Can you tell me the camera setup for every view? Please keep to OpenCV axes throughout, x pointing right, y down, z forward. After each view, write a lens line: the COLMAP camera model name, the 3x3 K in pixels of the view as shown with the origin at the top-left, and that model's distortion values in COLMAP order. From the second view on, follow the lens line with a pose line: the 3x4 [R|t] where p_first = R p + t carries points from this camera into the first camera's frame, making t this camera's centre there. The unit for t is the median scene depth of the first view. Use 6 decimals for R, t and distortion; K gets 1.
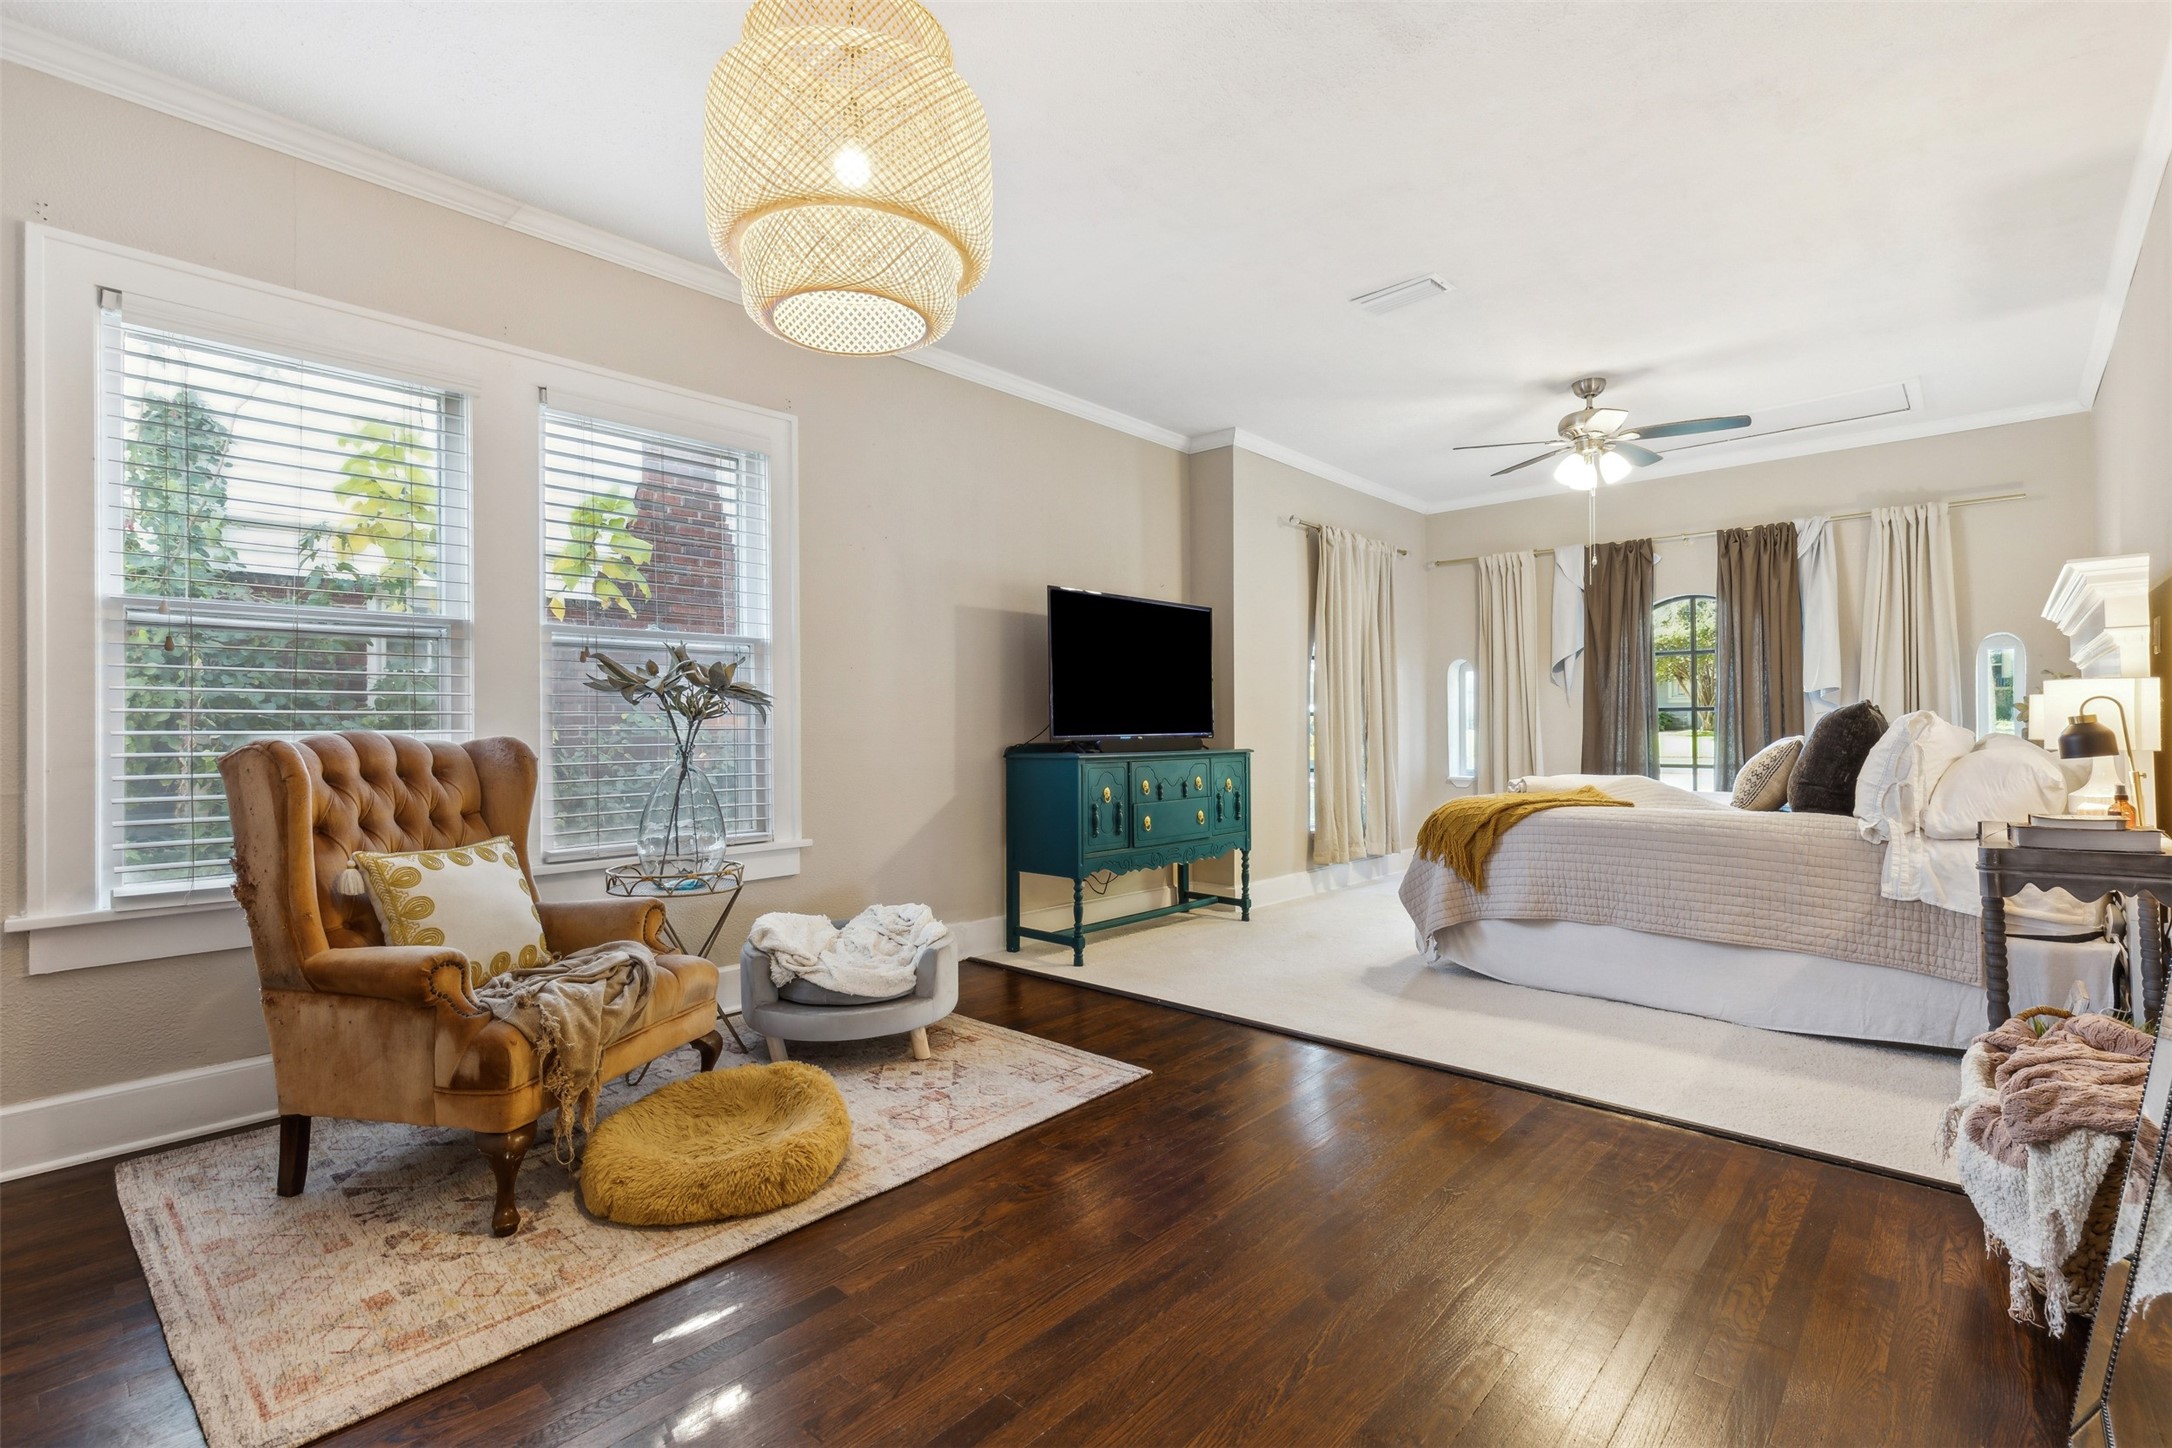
lens RADIAL K [[996.5, 0, 1115.2], [0, 996.5, 727.0], [0, 0, 1]] dist [0.002807, 0.000063]
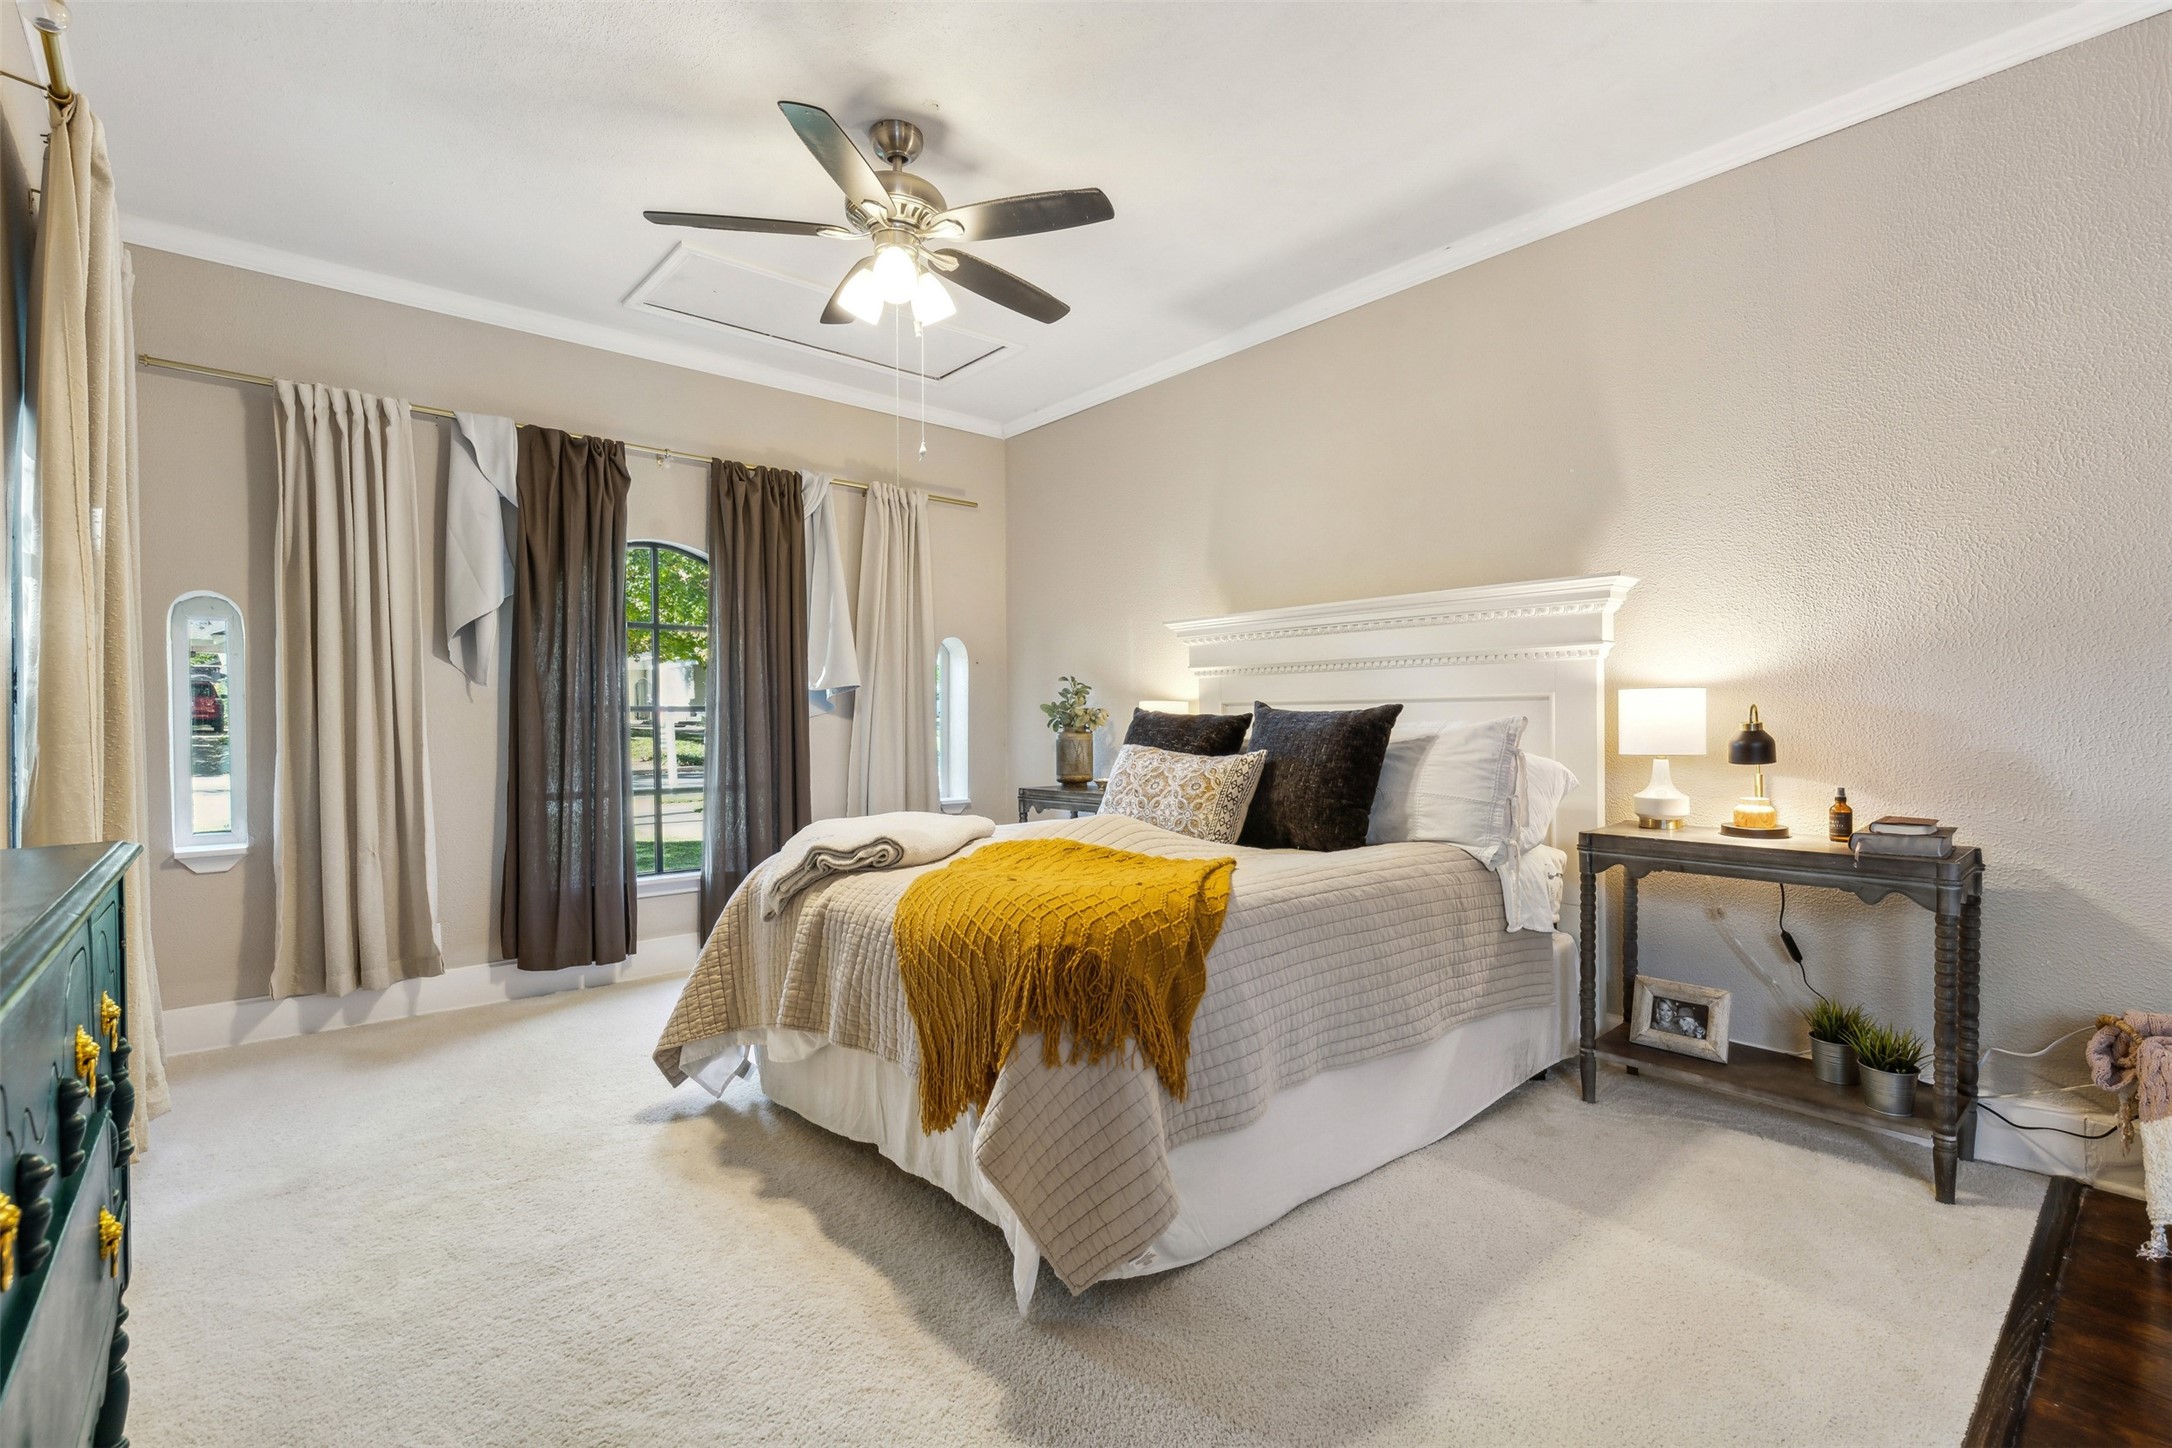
lens RADIAL K [[996.5, 0, 1115.2], [0, 996.5, 727.0], [0, 0, 1]] dist [0.002807, 0.000063]
pose [[0.126557, -0.000804, 0.991959, -0.065217], [0.004300, 0.999991, 0.000262, -0.004220], [-0.991950, 0.004232, 0.126559, 0.641931]]
